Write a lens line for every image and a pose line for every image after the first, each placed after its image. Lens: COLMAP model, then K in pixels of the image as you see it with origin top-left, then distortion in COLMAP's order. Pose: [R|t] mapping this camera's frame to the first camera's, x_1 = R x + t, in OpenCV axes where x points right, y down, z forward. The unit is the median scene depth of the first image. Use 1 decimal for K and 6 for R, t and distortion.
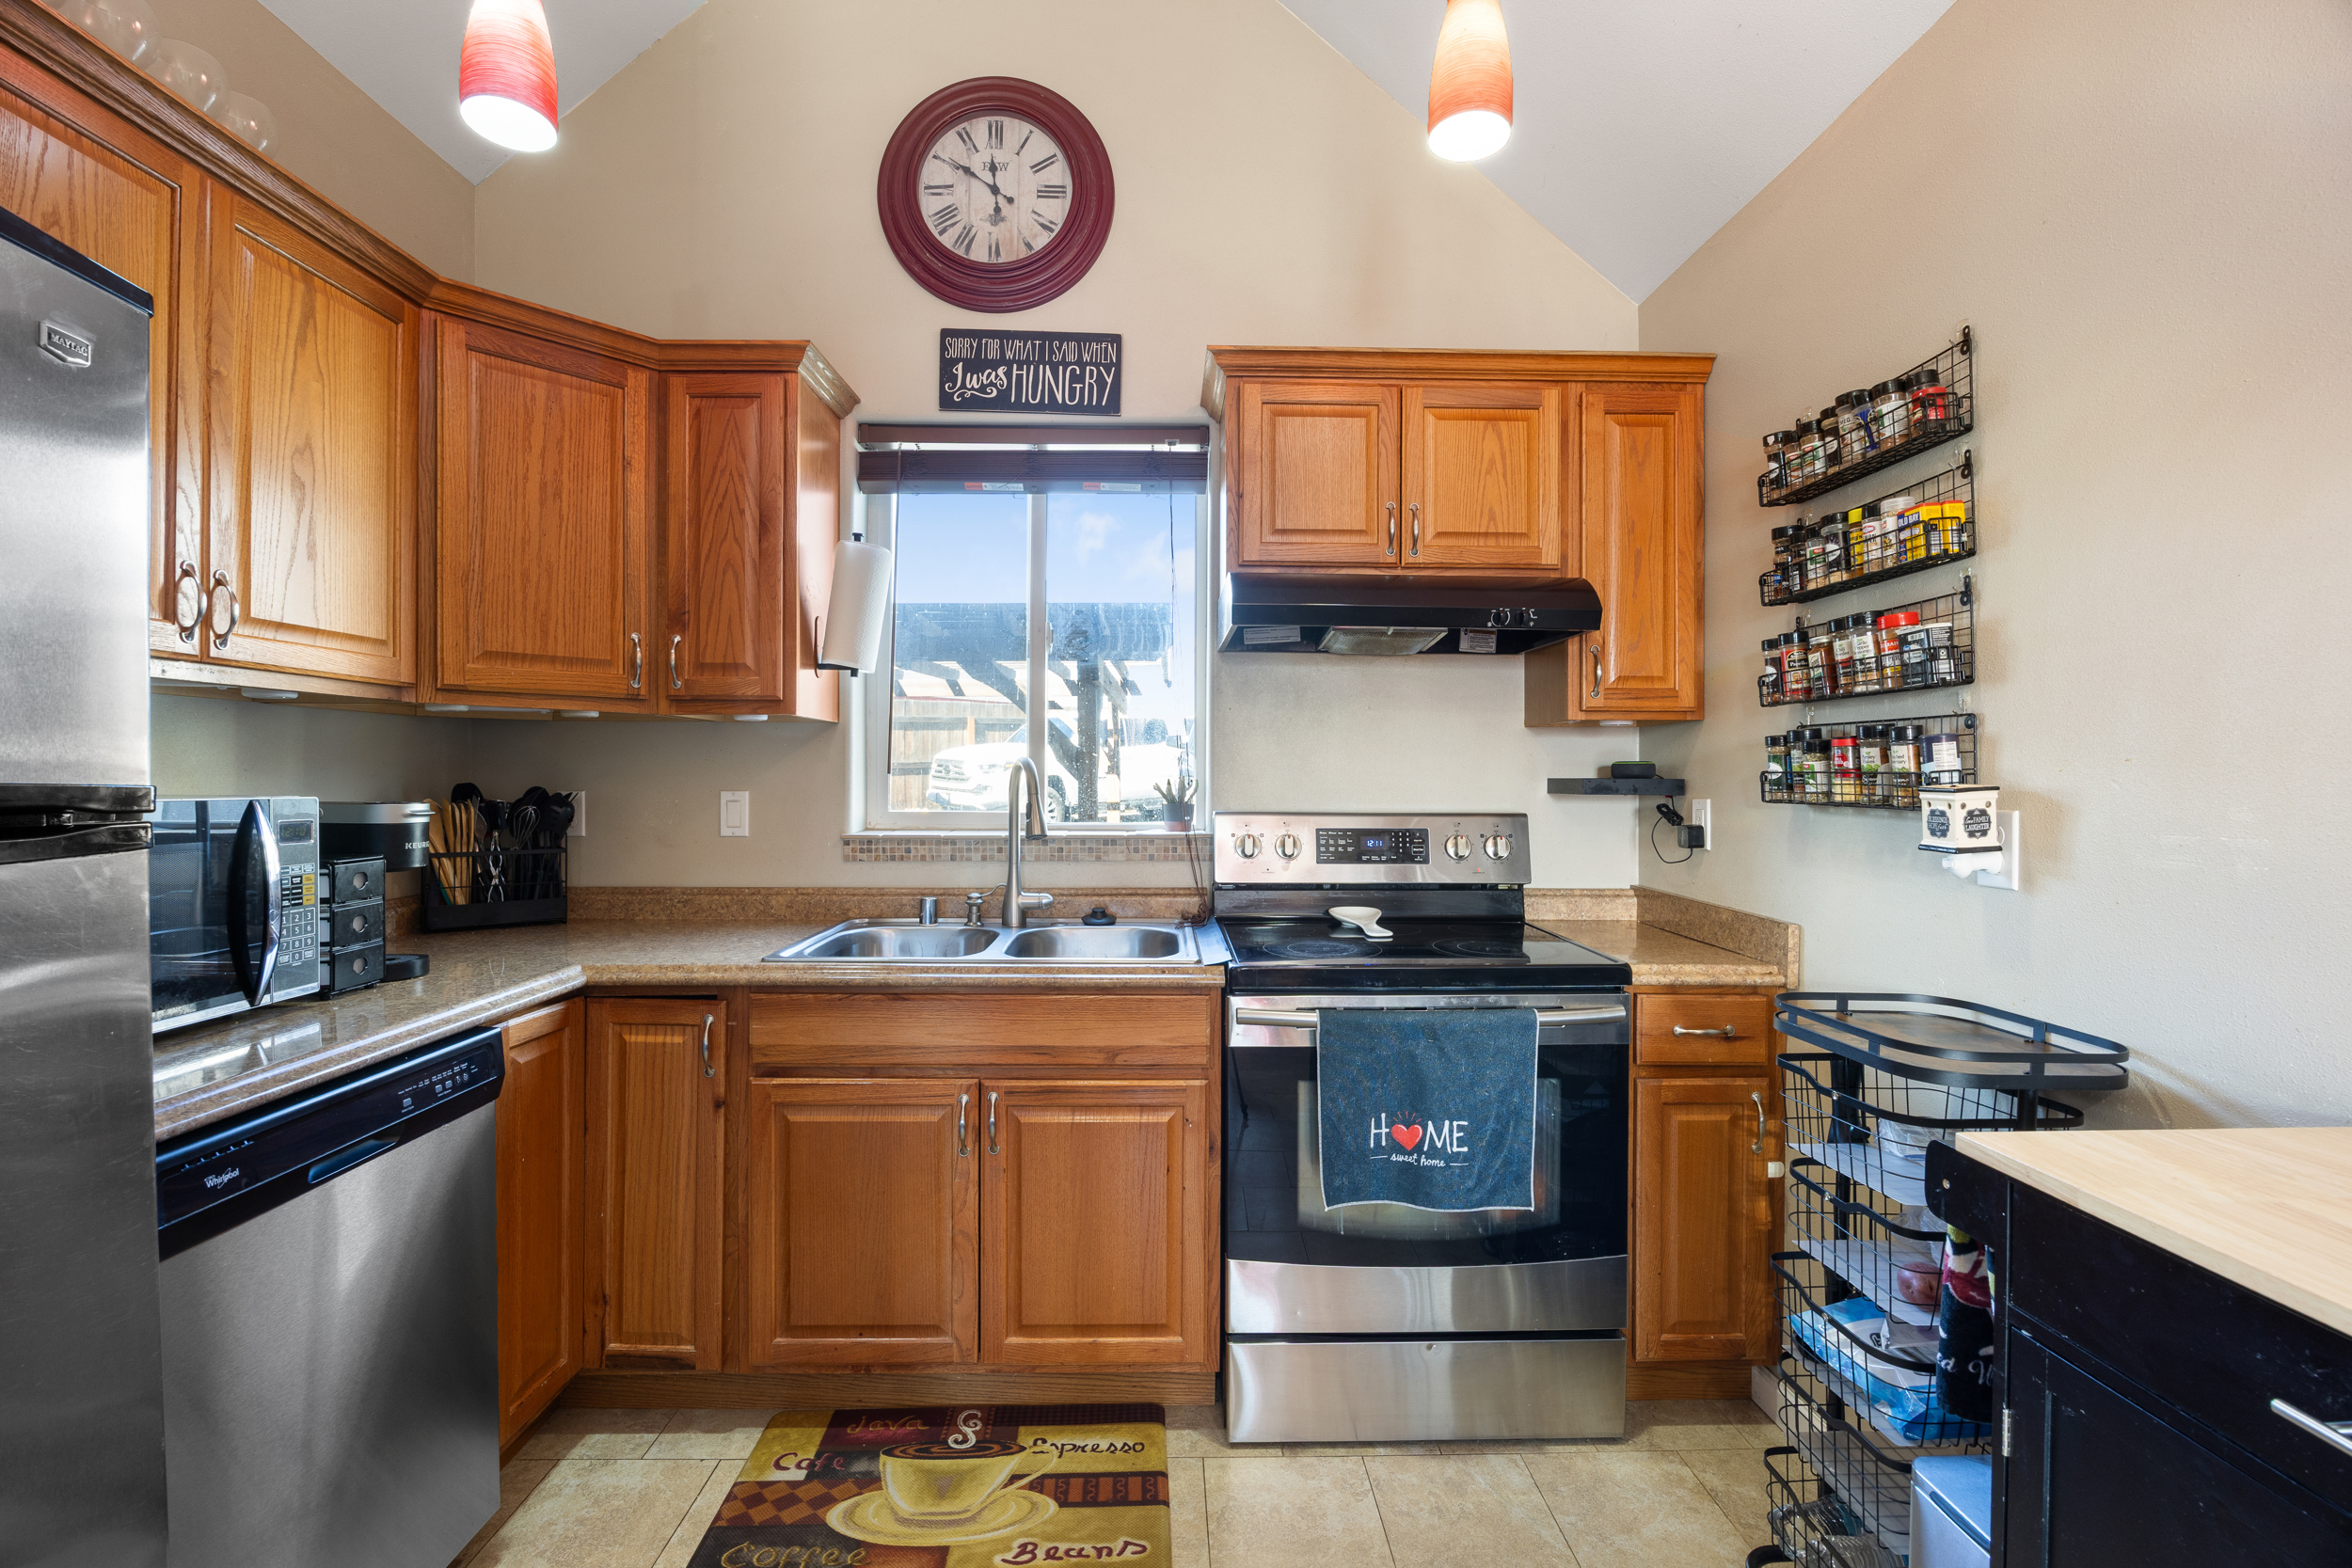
lens RADIAL K [[1026.6, 0, 1170.2], [0, 1026.6, 786.8], [0, 0, 1]] dist [-0.020001, 0.003343]
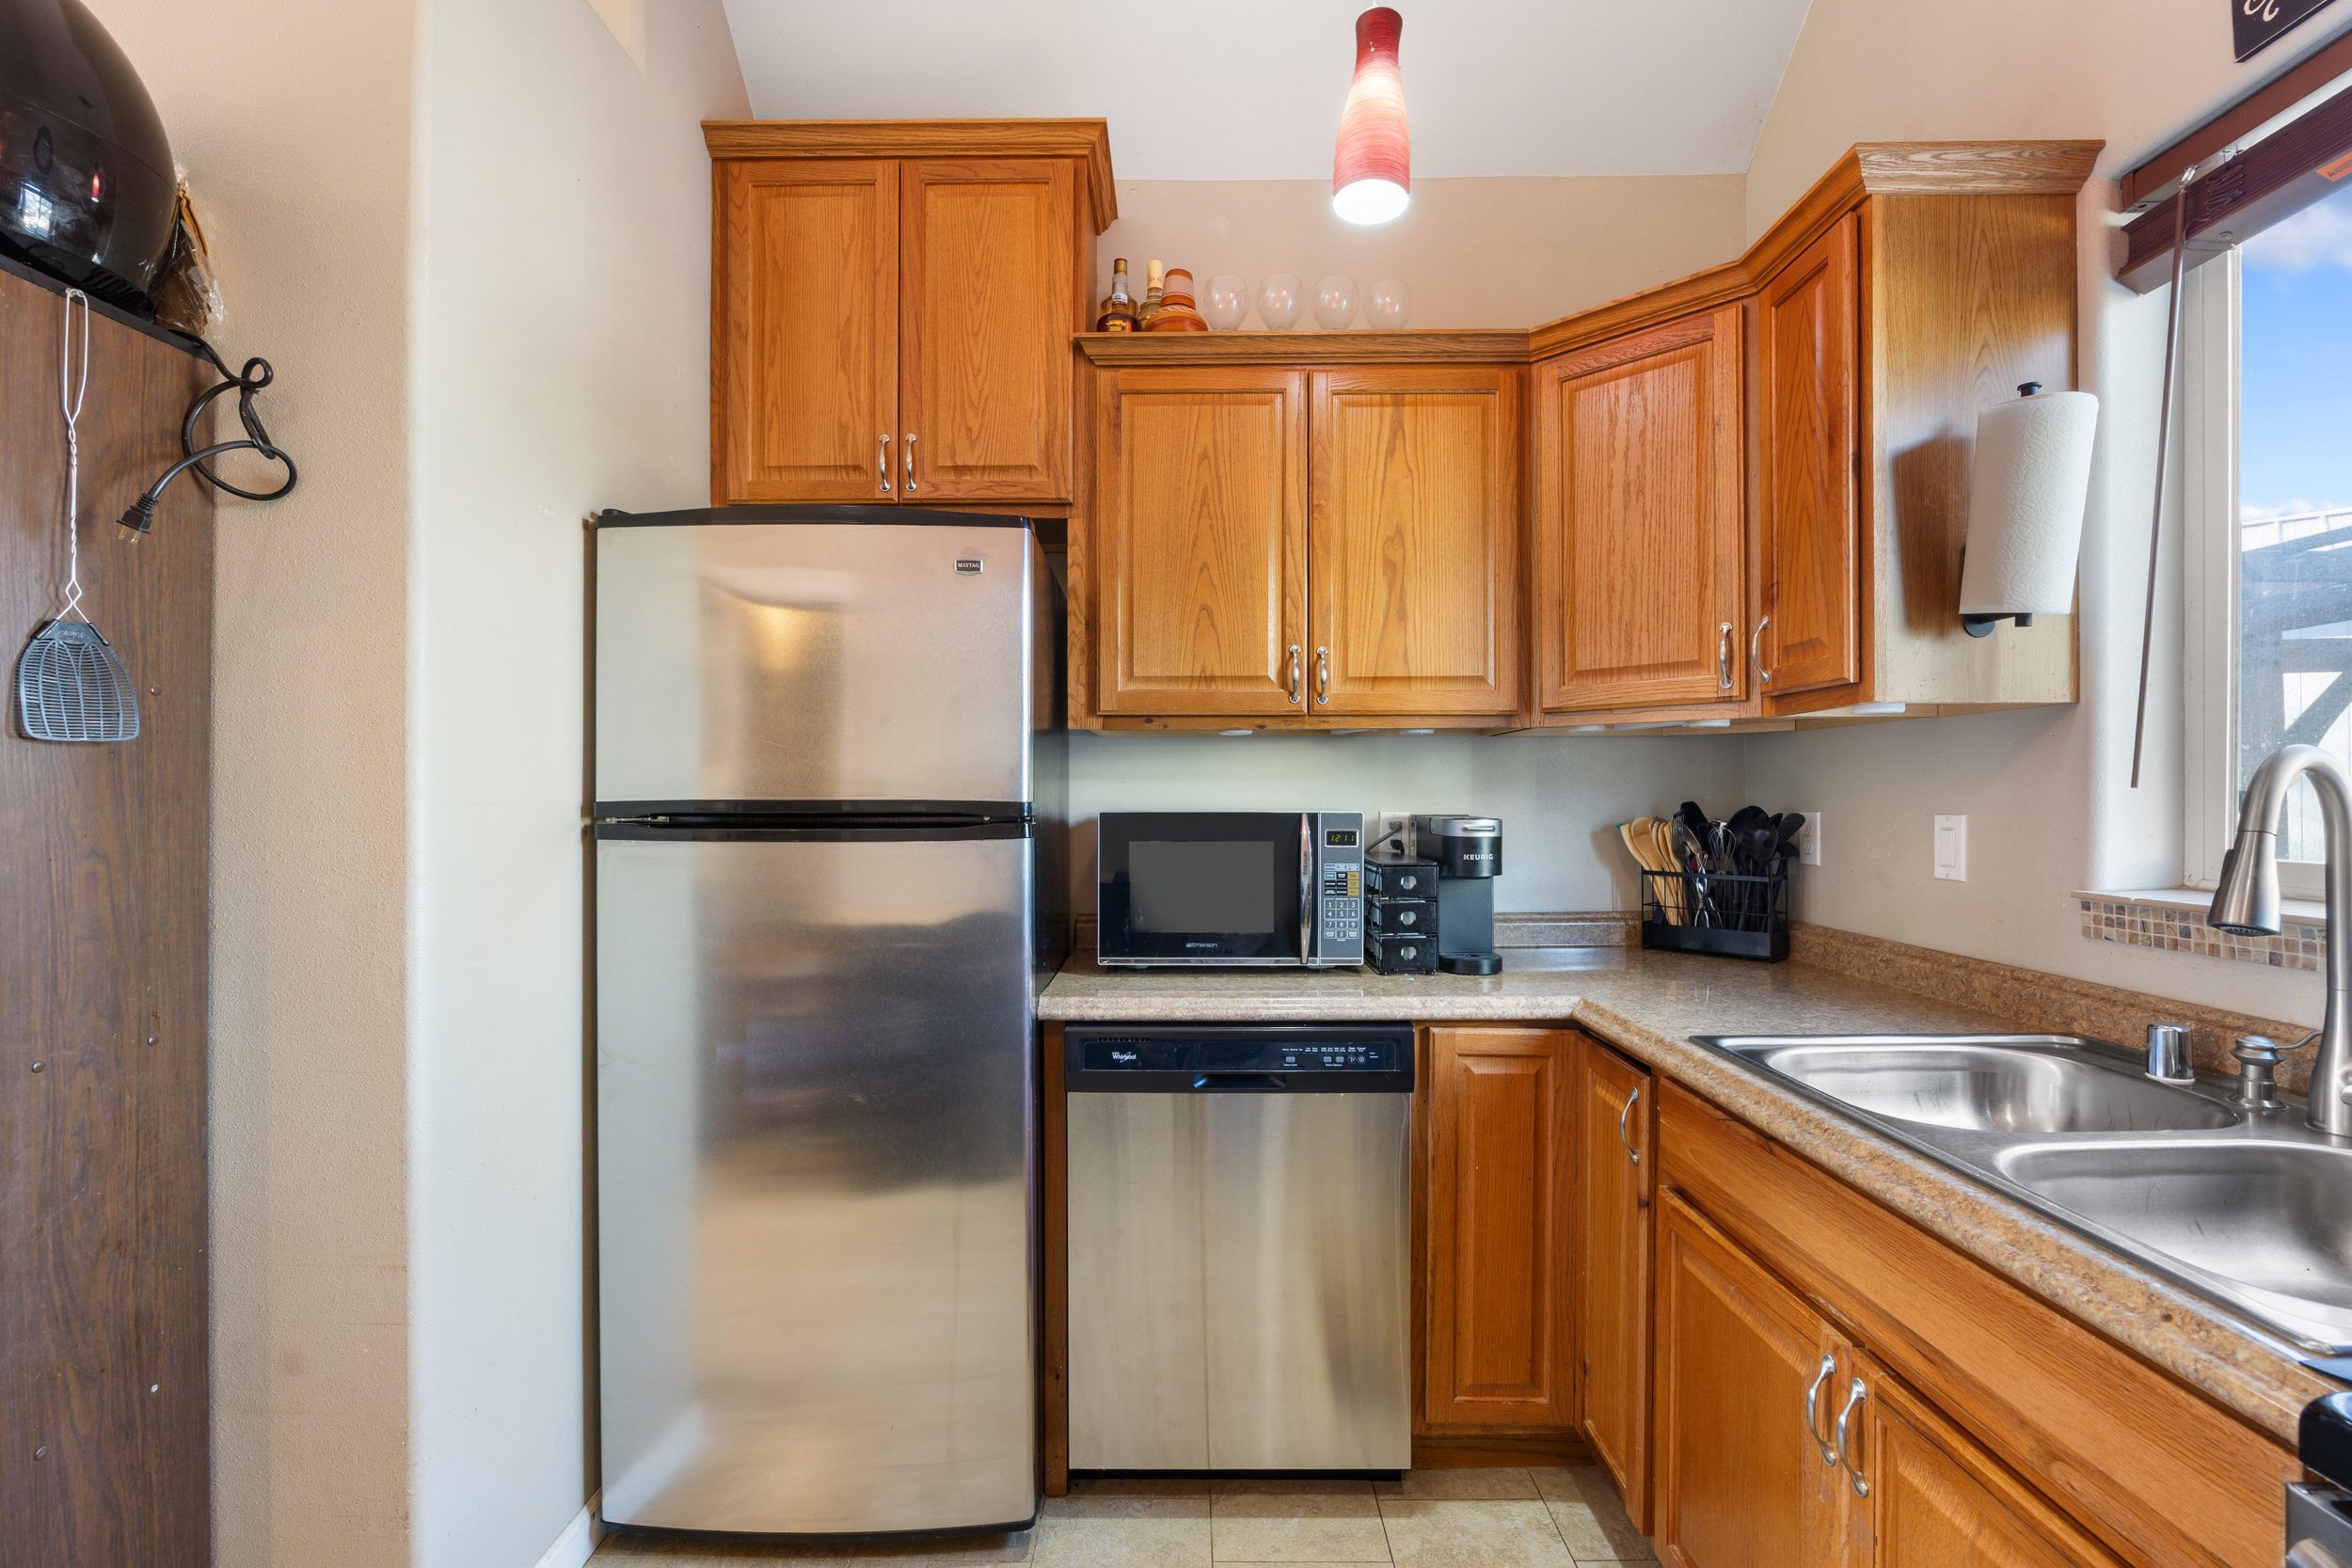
lens RADIAL K [[1026.6, 0, 1183.4], [0, 1026.6, 798.5], [0, 0, 1]] dist [-0.020001, 0.003343]
pose [[-0.019580, 0.001001, -0.999808, 0.362268], [-0.006525, 0.999978, 0.001128, -0.005559], [0.999787, 0.006546, -0.019573, 0.647178]]
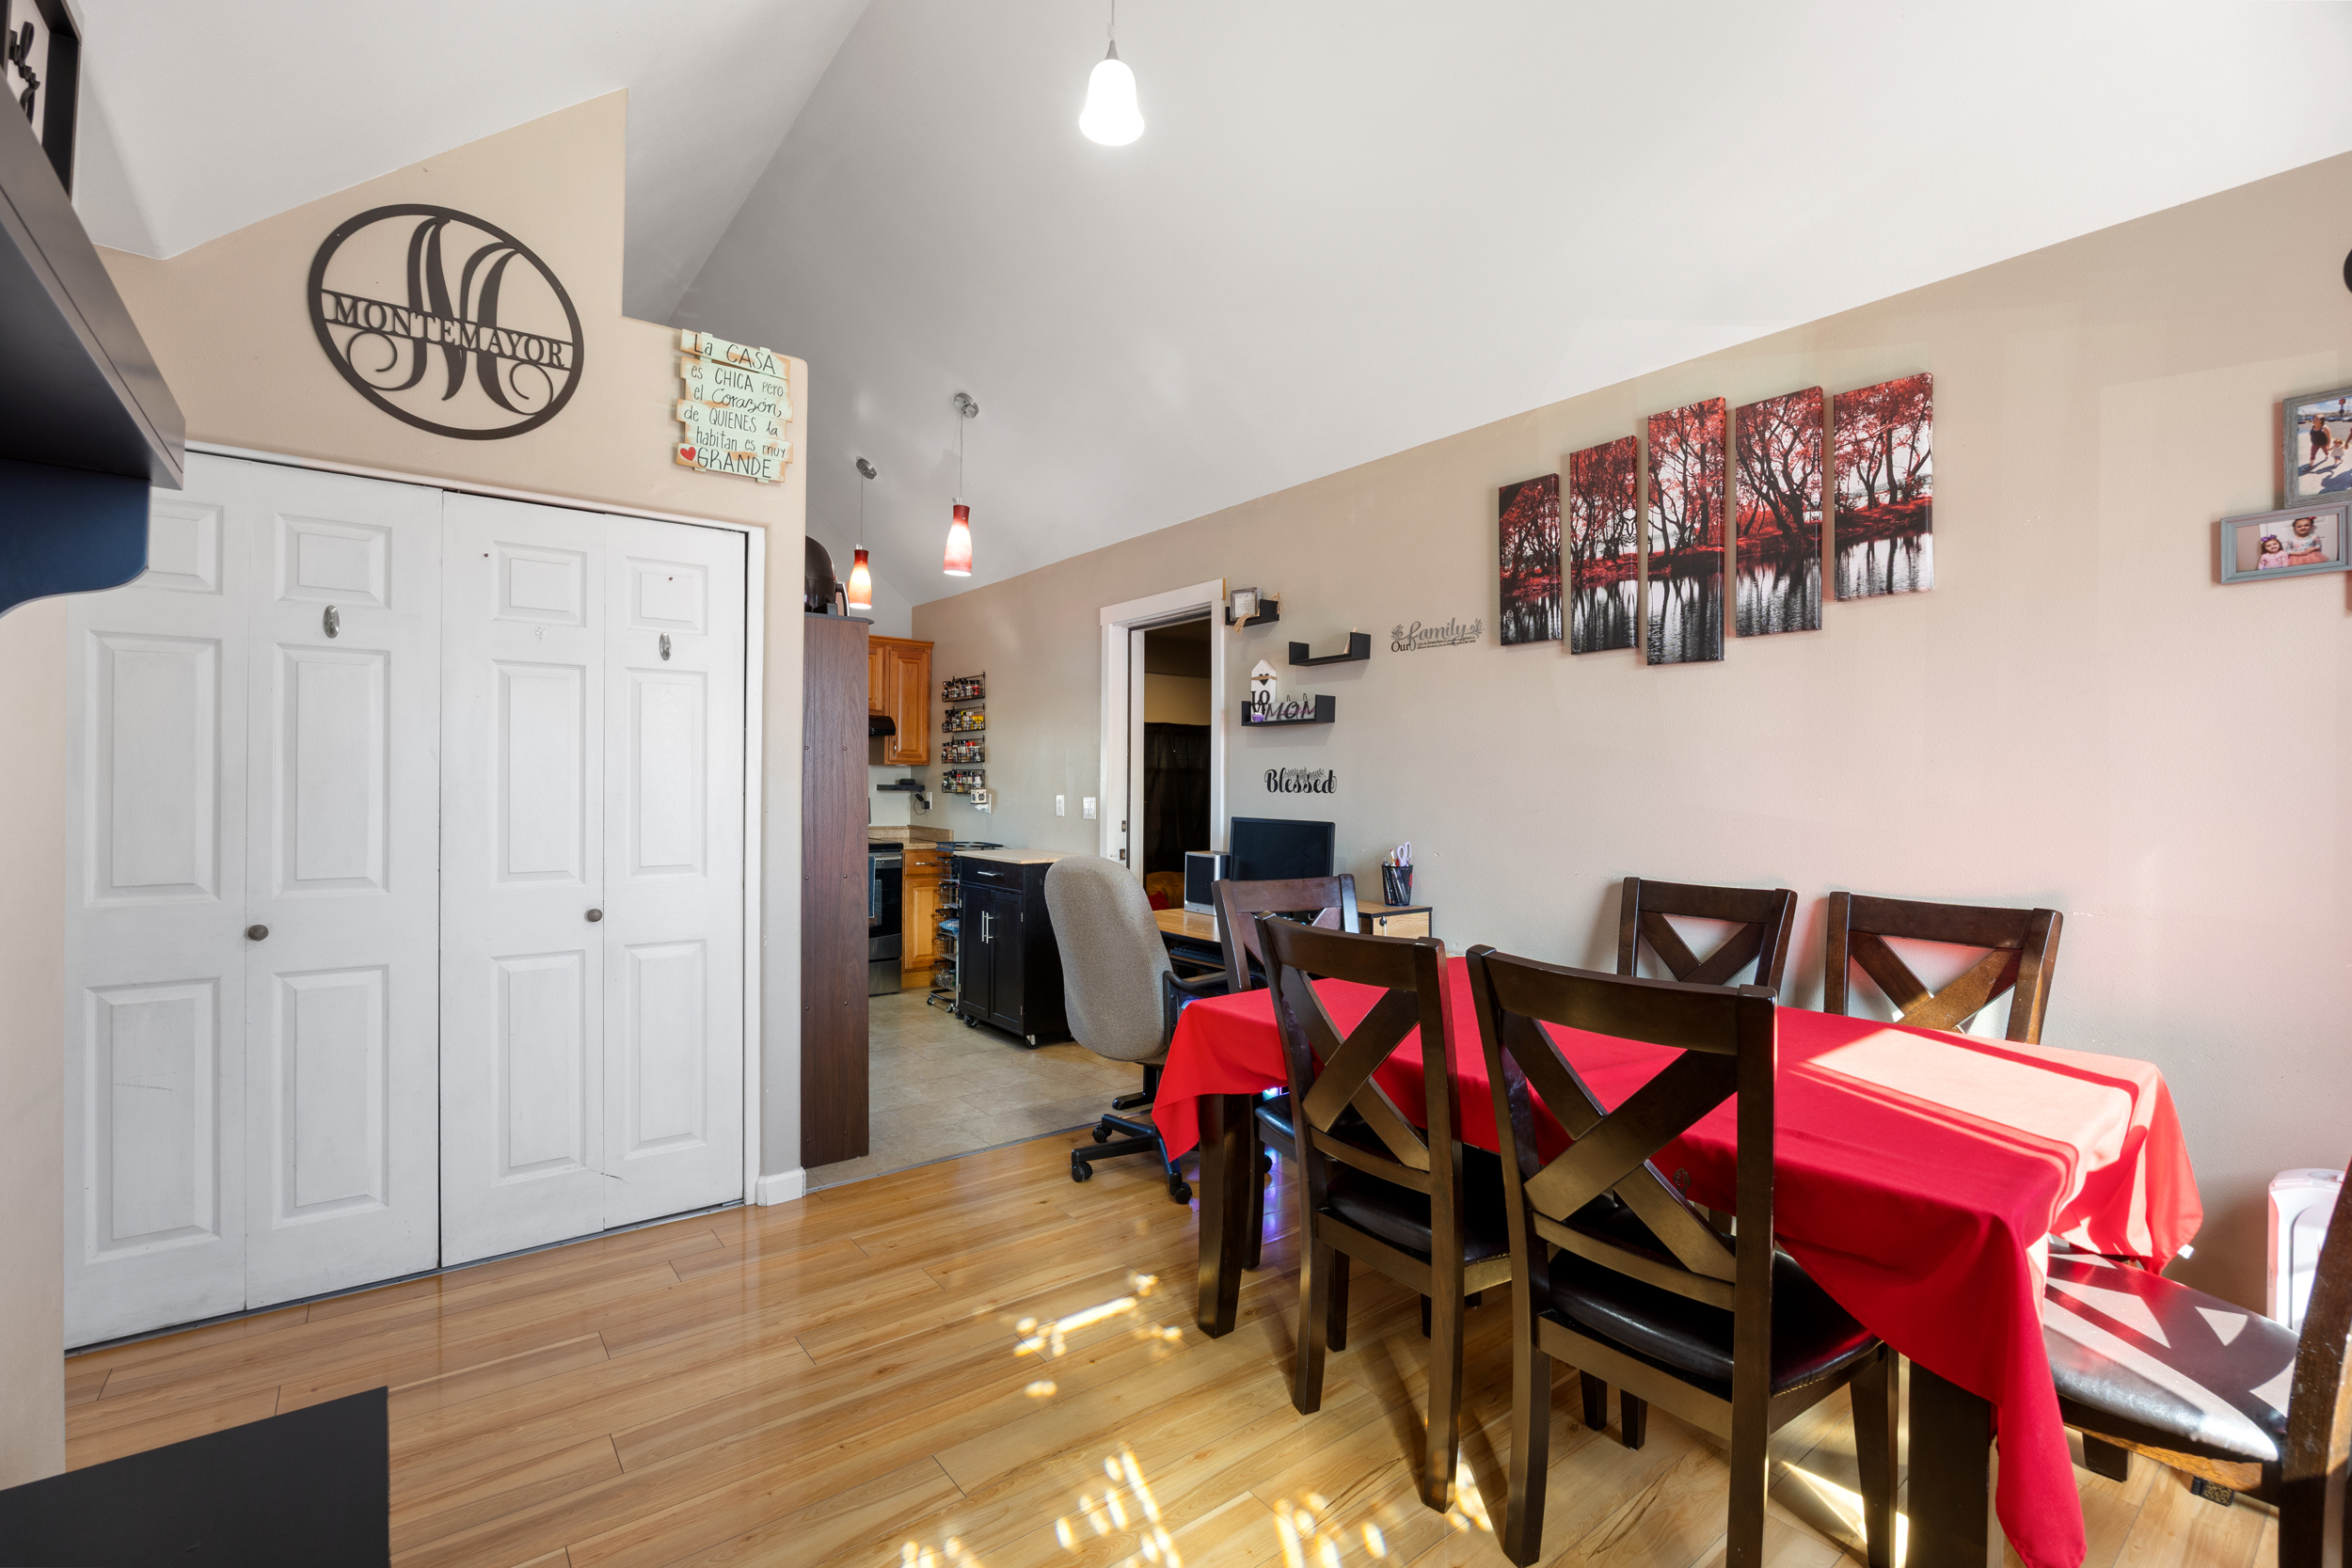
lens RADIAL K [[1026.6, 0, 1171.9], [0, 1026.6, 778.3], [0, 0, 1]] dist [-0.020001, 0.003343]
pose [[0.801254, 0.006785, 0.598286, -0.790924], [-0.001926, 0.999960, -0.008760, -0.003554], [-0.598321, 0.005867, 0.801235, -2.057718]]
